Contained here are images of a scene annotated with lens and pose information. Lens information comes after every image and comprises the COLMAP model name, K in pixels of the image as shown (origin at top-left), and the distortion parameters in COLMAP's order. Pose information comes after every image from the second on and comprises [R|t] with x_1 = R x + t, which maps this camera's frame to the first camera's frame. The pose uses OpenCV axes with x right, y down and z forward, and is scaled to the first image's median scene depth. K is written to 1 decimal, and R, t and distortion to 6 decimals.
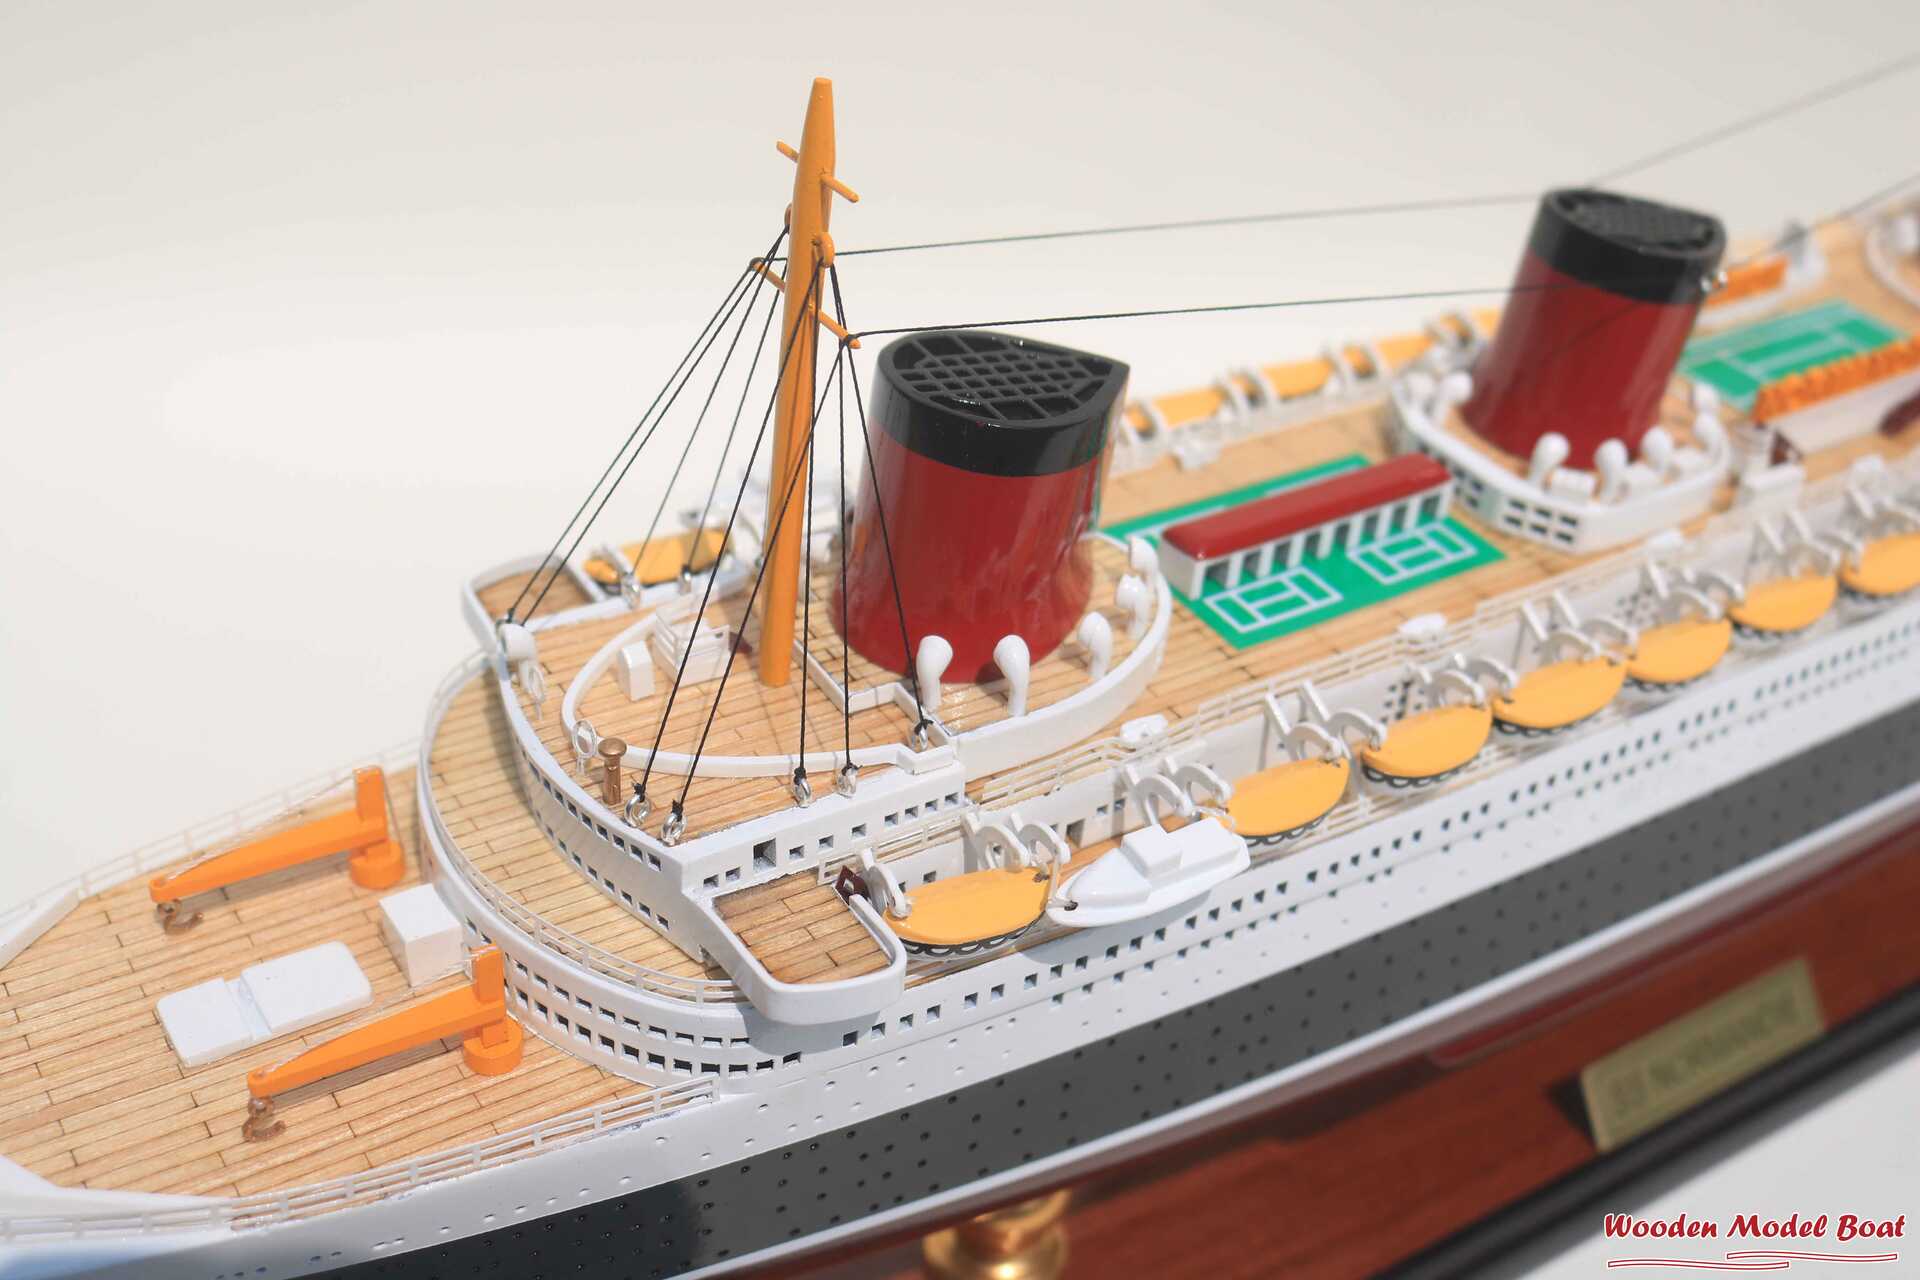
lens RADIAL K [[2197.3, 0, 958.5], [0, 2197.3, 636.5], [0, 0, 1]] dist [-0.080763, 0.000000]
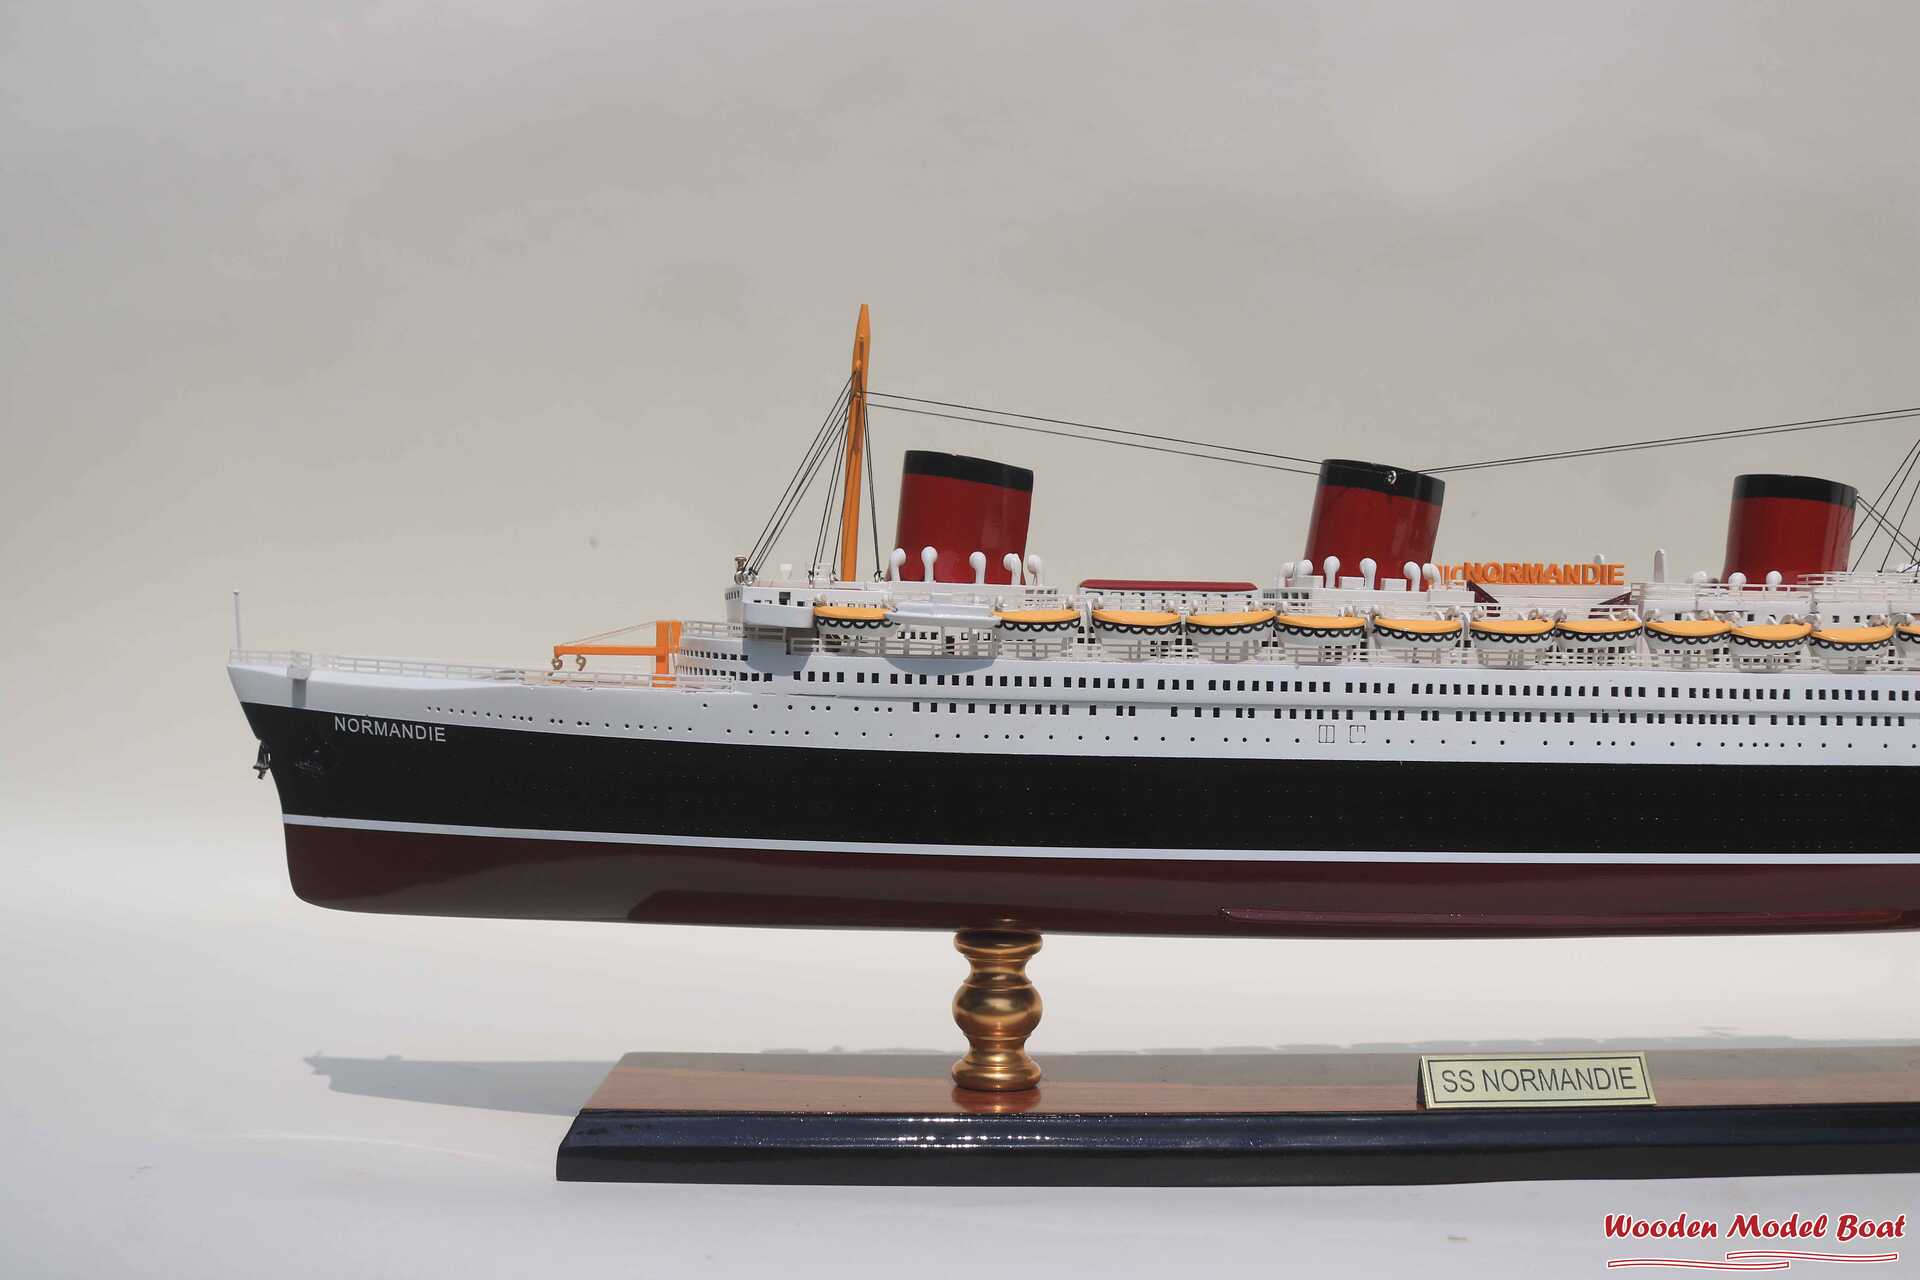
lens RADIAL K [[1950.1, 0, 948.7], [0, 1950.1, 604.2], [0, 0, 1]] dist [-0.104877, 0.000000]
pose [[0.861157, -0.052054, -0.505667, 1.009920], [-0.255234, 0.815991, -0.518665, 1.039006], [0.439619, 0.575716, 0.689410, -0.280085]]
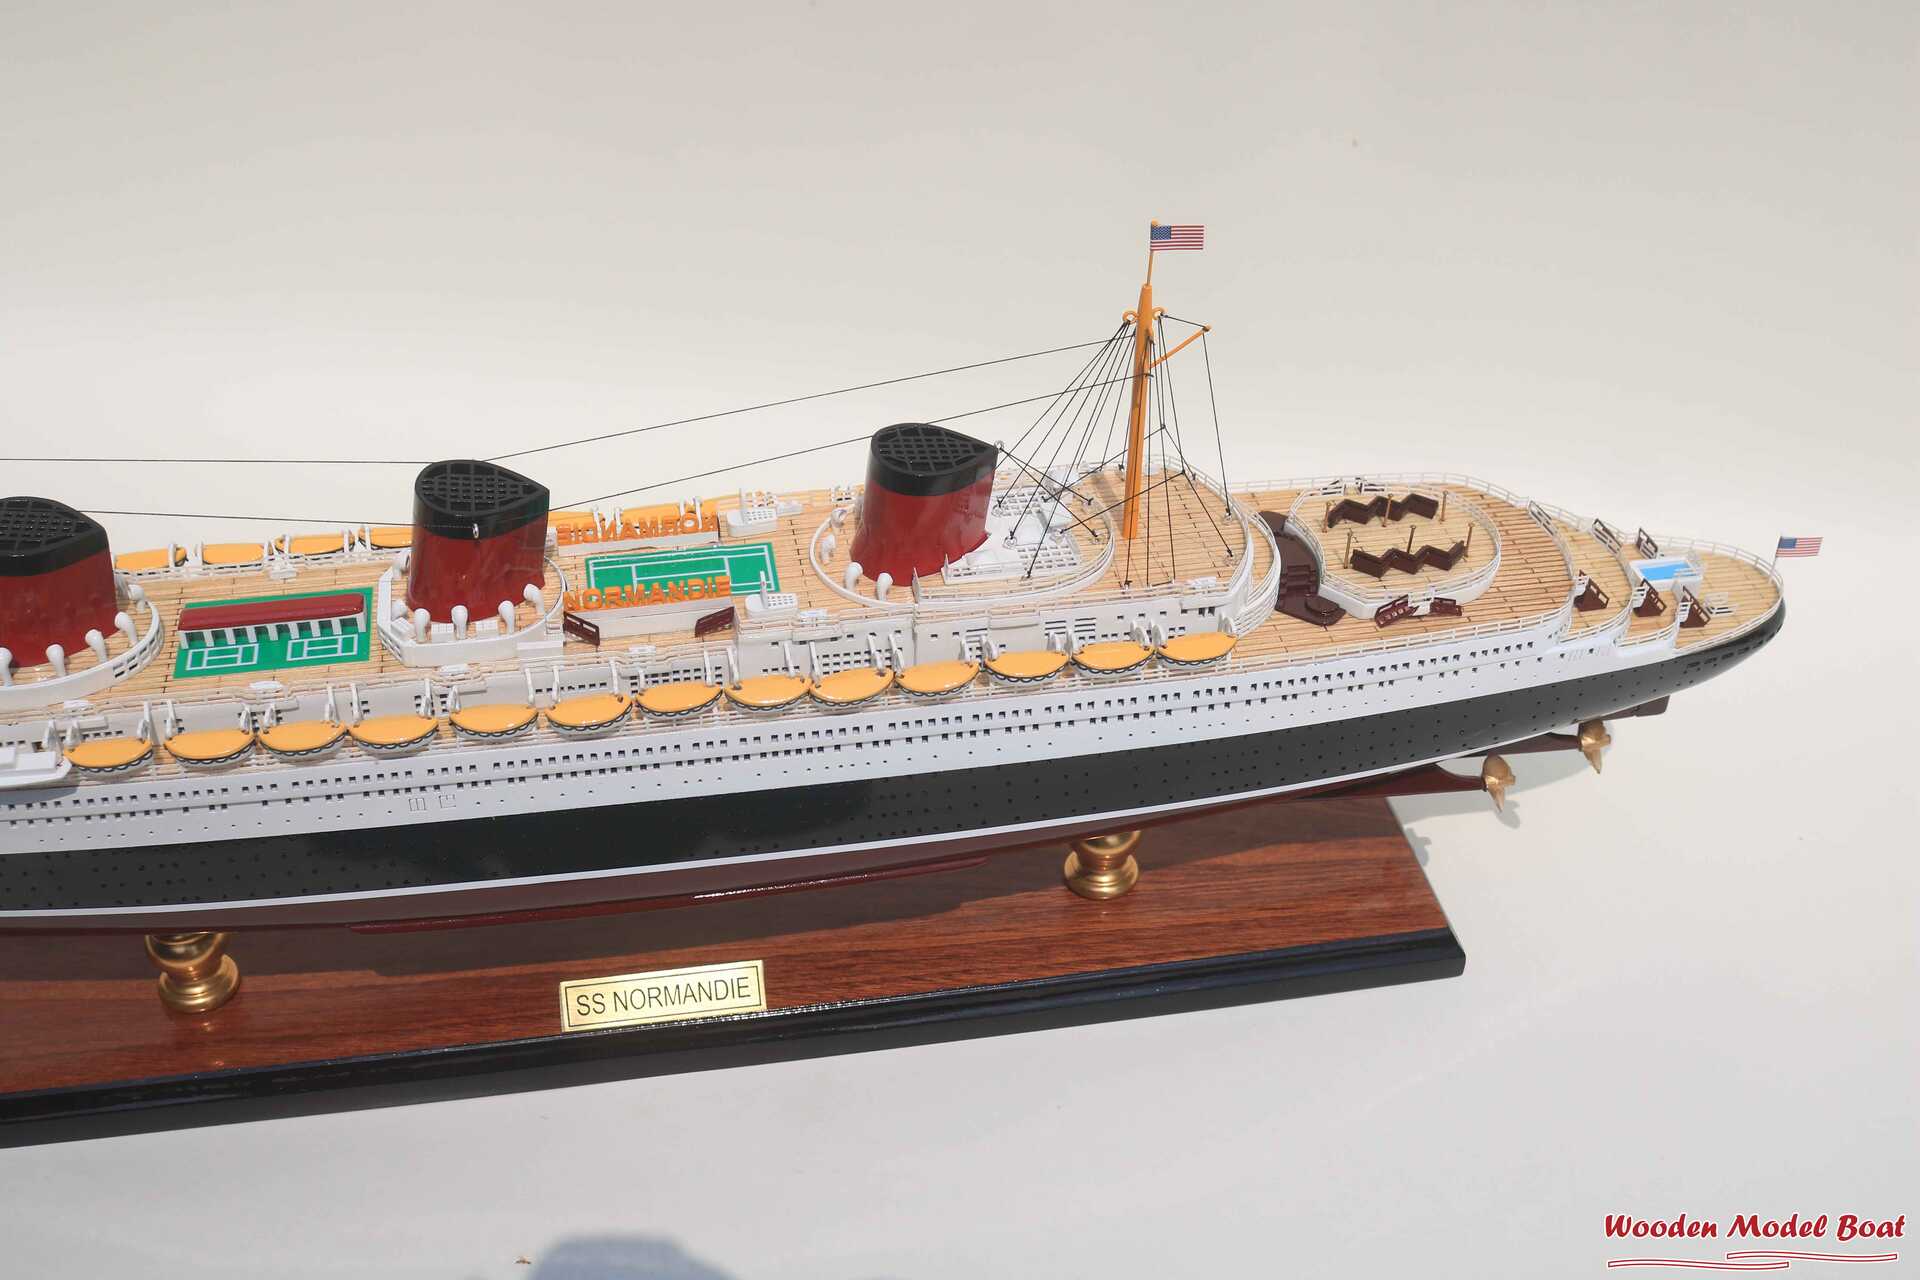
lens RADIAL K [[2088.5, 0, 921.0], [0, 2088.5, 640.2], [0, 0, 1]] dist [-0.086389, 0.000000]
pose [[0.919371, 0.189558, -0.344711, 1.525910], [-0.182067, 0.981786, 0.054299, -0.276730], [0.348725, 0.012839, 0.937137, -0.547735]]
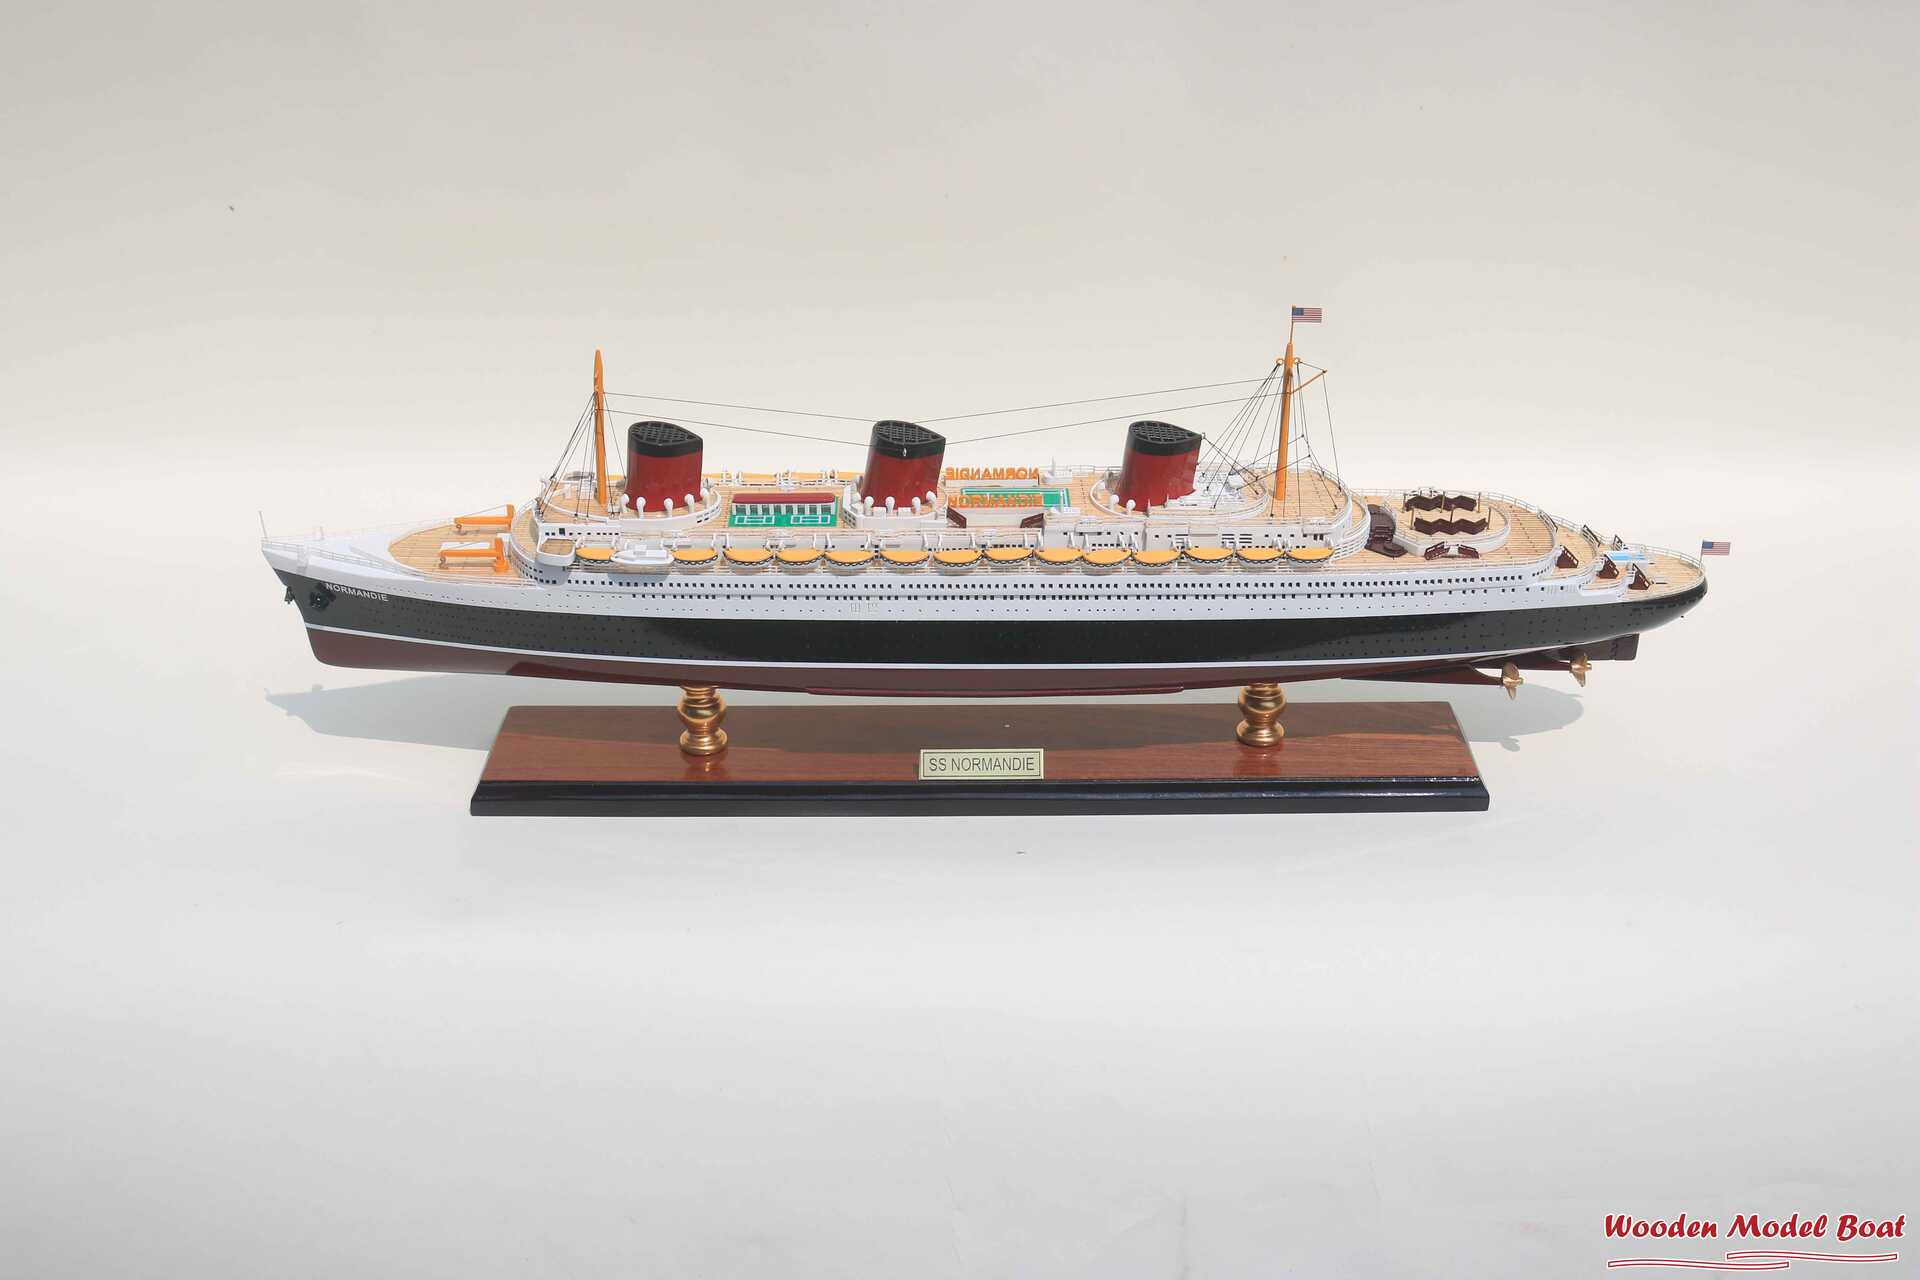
lens RADIAL K [[2126.8, 0, 948.5], [0, 2126.8, 646.9], [0, 0, 1]] dist [-0.075178, 0.000000]
pose [[0.844611, 0.194644, -0.498744, 2.401793], [-0.259505, 0.963660, -0.063378, 0.351009], [0.468284, 0.182957, 0.864429, -1.930079]]
